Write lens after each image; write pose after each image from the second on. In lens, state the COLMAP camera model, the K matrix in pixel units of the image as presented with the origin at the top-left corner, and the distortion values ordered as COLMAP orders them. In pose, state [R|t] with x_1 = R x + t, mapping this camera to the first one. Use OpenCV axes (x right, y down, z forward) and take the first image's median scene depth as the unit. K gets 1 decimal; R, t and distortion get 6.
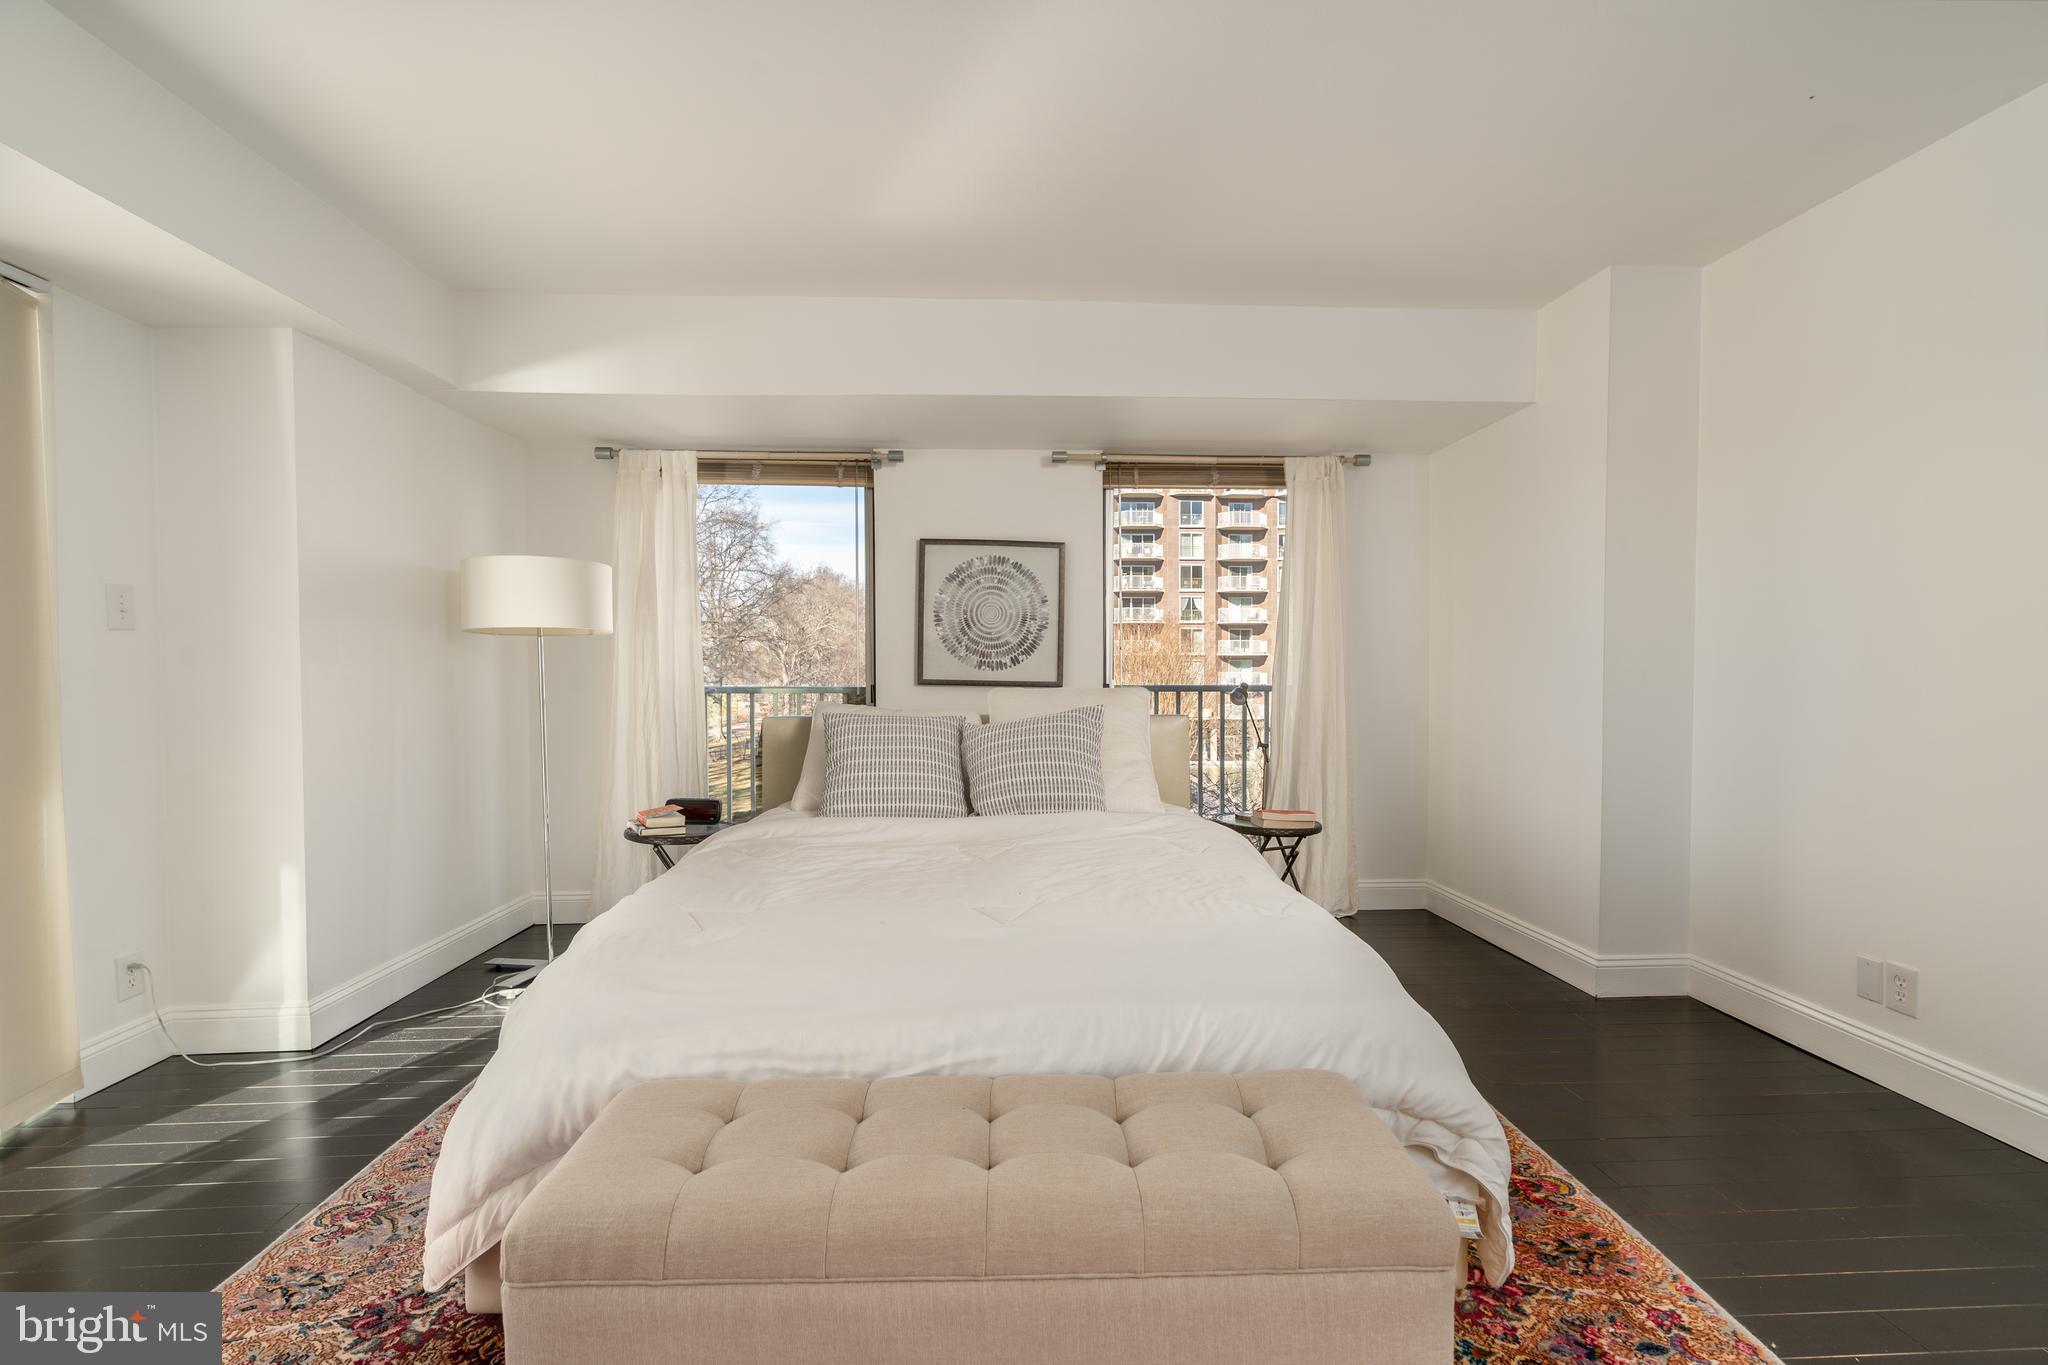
lens RADIAL K [[926.4, 0, 1013.9], [0, 926.4, 696.4], [0, 0, 1]] dist [-0.007946, 0.002420]
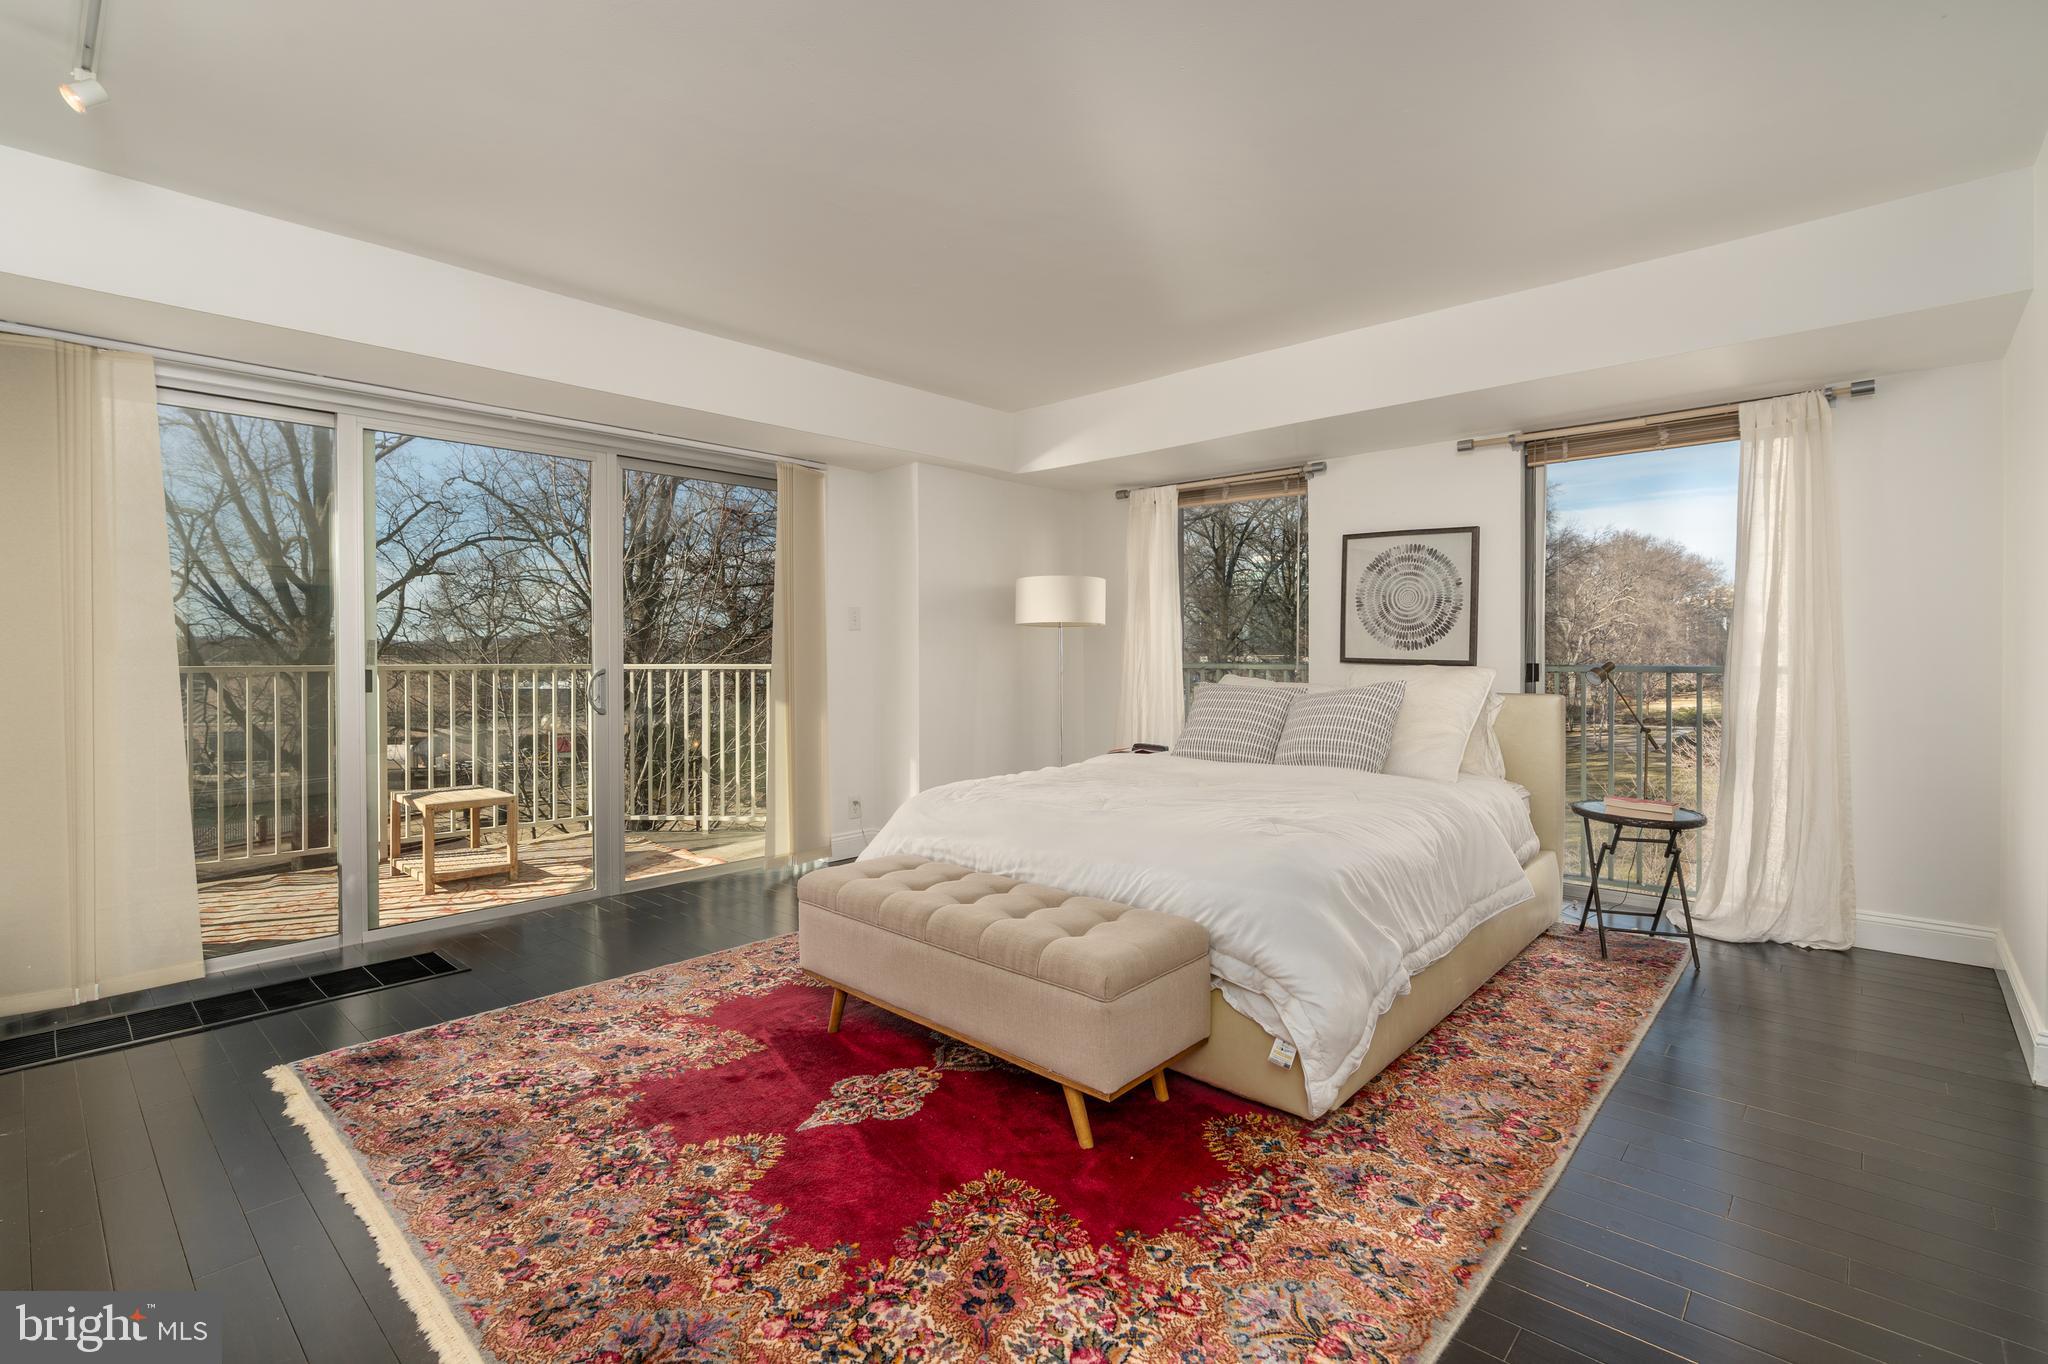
lens RADIAL K [[926.4, 0, 1027.2], [0, 926.4, 678.3], [0, 0, 1]] dist [-0.007946, 0.002420]
pose [[0.707836, 0.019733, -0.706102, 0.430852], [-0.018945, 0.999780, 0.008949, 0.004027], [0.706123, 0.007043, 0.708054, -0.084216]]
